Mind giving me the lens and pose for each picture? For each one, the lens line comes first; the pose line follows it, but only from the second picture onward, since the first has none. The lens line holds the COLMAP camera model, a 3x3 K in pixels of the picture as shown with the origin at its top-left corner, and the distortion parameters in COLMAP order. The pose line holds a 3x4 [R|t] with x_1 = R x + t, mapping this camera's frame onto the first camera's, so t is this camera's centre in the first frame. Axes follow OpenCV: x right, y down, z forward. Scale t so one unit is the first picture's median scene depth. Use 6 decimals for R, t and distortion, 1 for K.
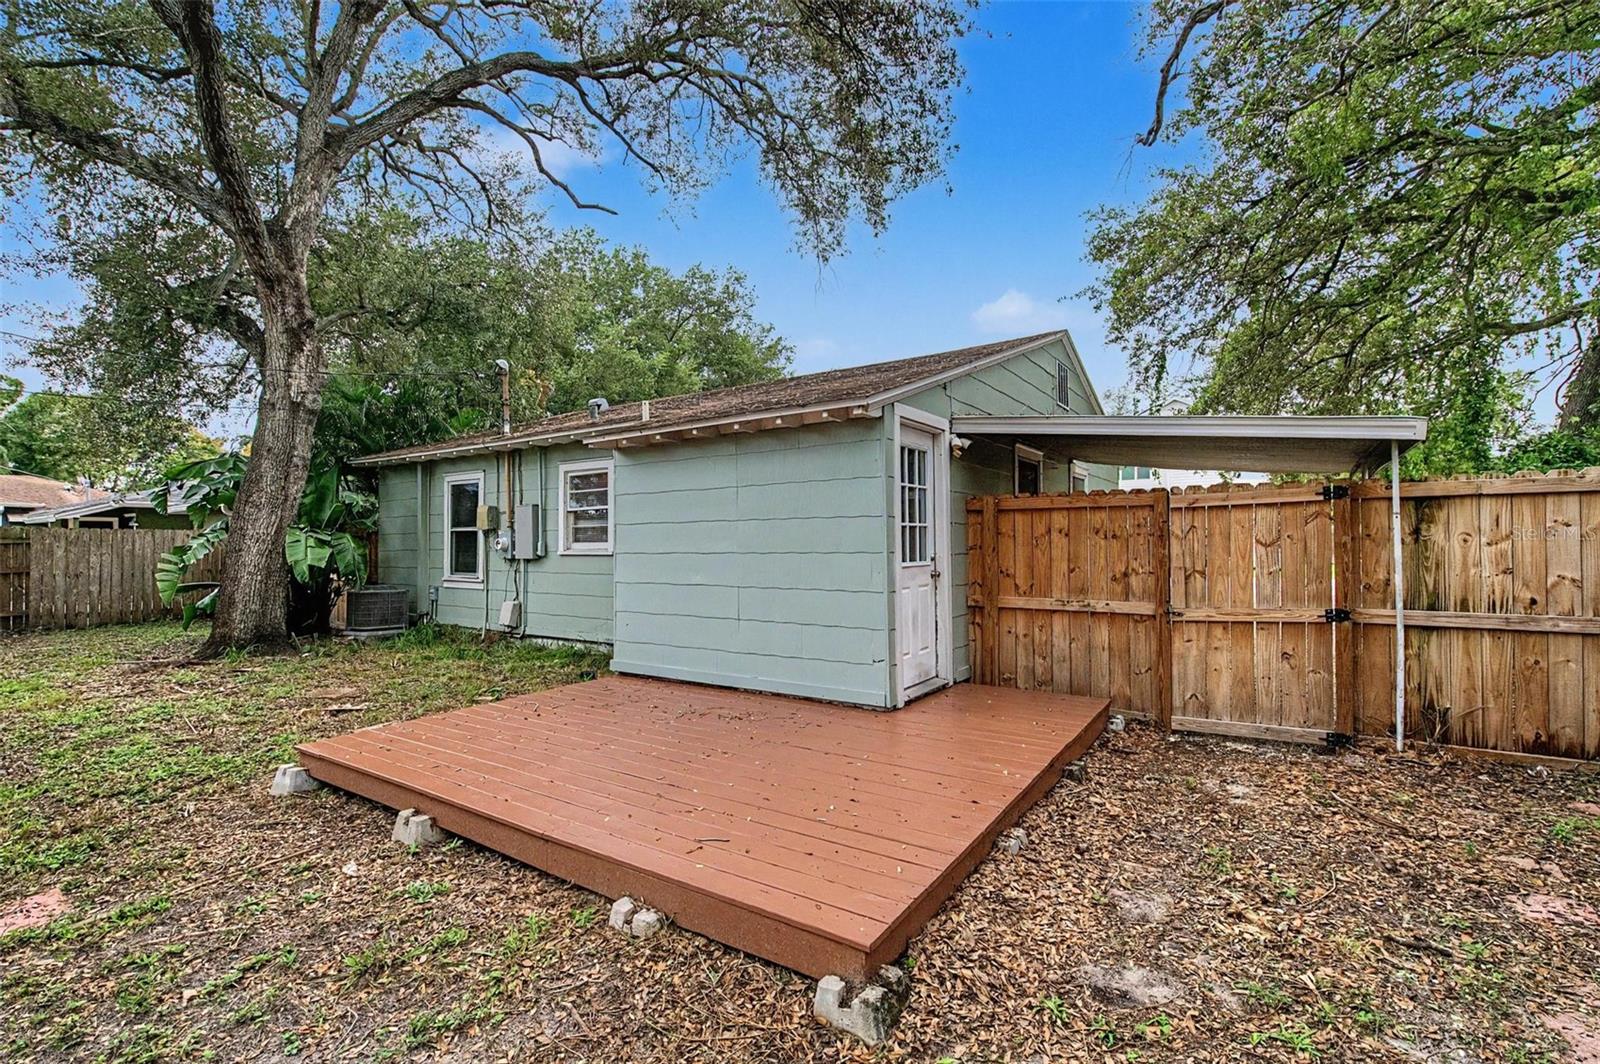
lens RADIAL K [[707.1, 0, 798.2], [0, 707.1, 539.6], [0, 0, 1]] dist [0.001133, -0.001005]
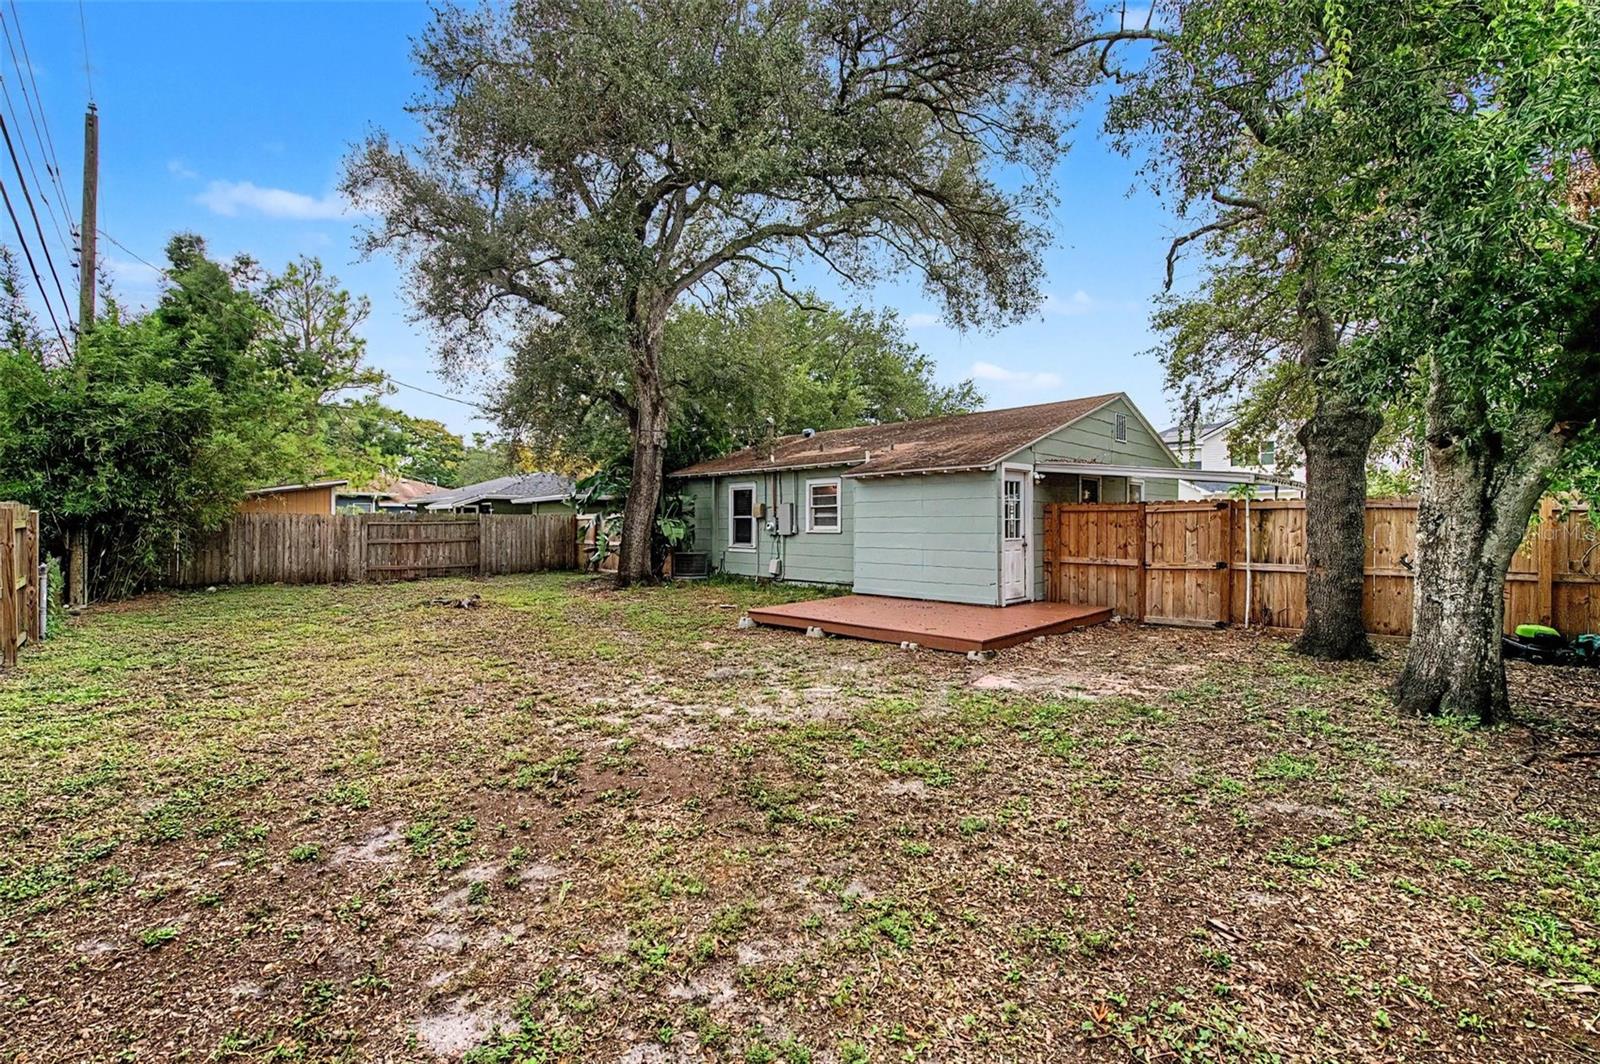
lens RADIAL K [[707.1, 0, 788.2], [0, 707.1, 530.9], [0, 0, 1]] dist [0.001133, -0.001005]
pose [[0.981093, 0.007279, -0.193400, -0.048365], [-0.003577, 0.999804, 0.019483, -0.017085], [0.193504, -0.018423, 0.980927, -0.729479]]
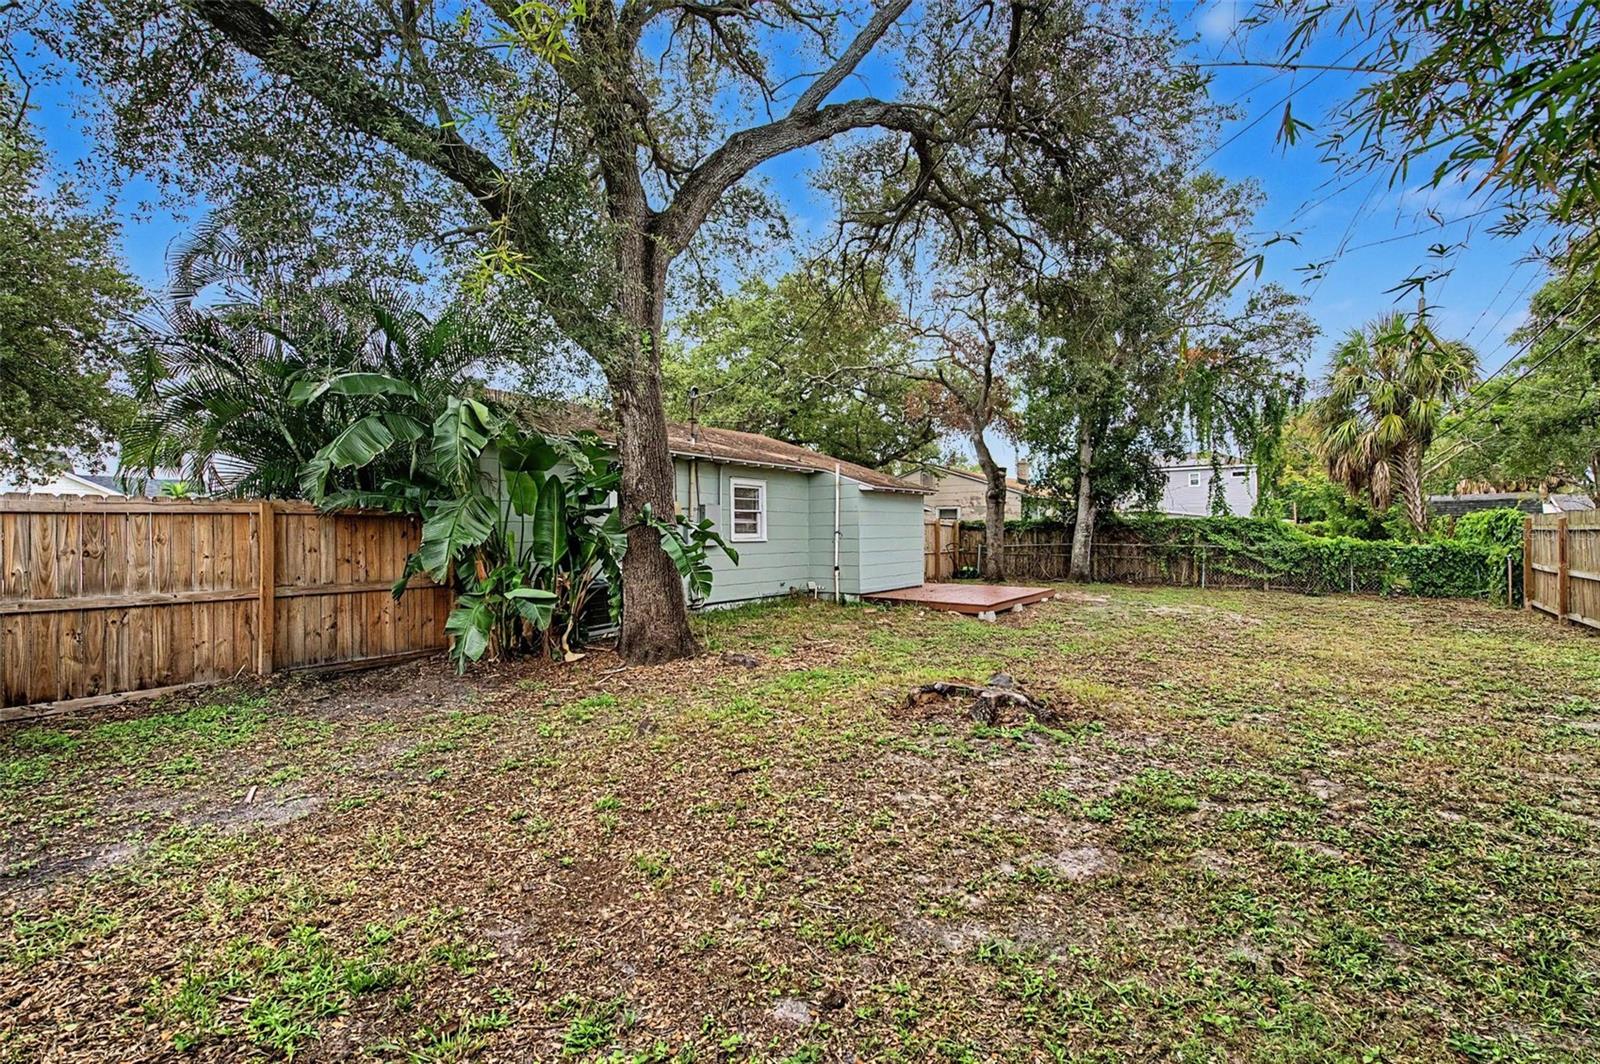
lens RADIAL K [[707.1, 0, 797.6], [0, 707.1, 529.3], [0, 0, 1]] dist [0.001133, -0.001005]
pose [[-0.005111, 0.003335, 0.999981, -1.827652], [-0.016397, 0.999860, -0.003418, -0.001495], [-0.999852, -0.016414, -0.005056, 0.912279]]
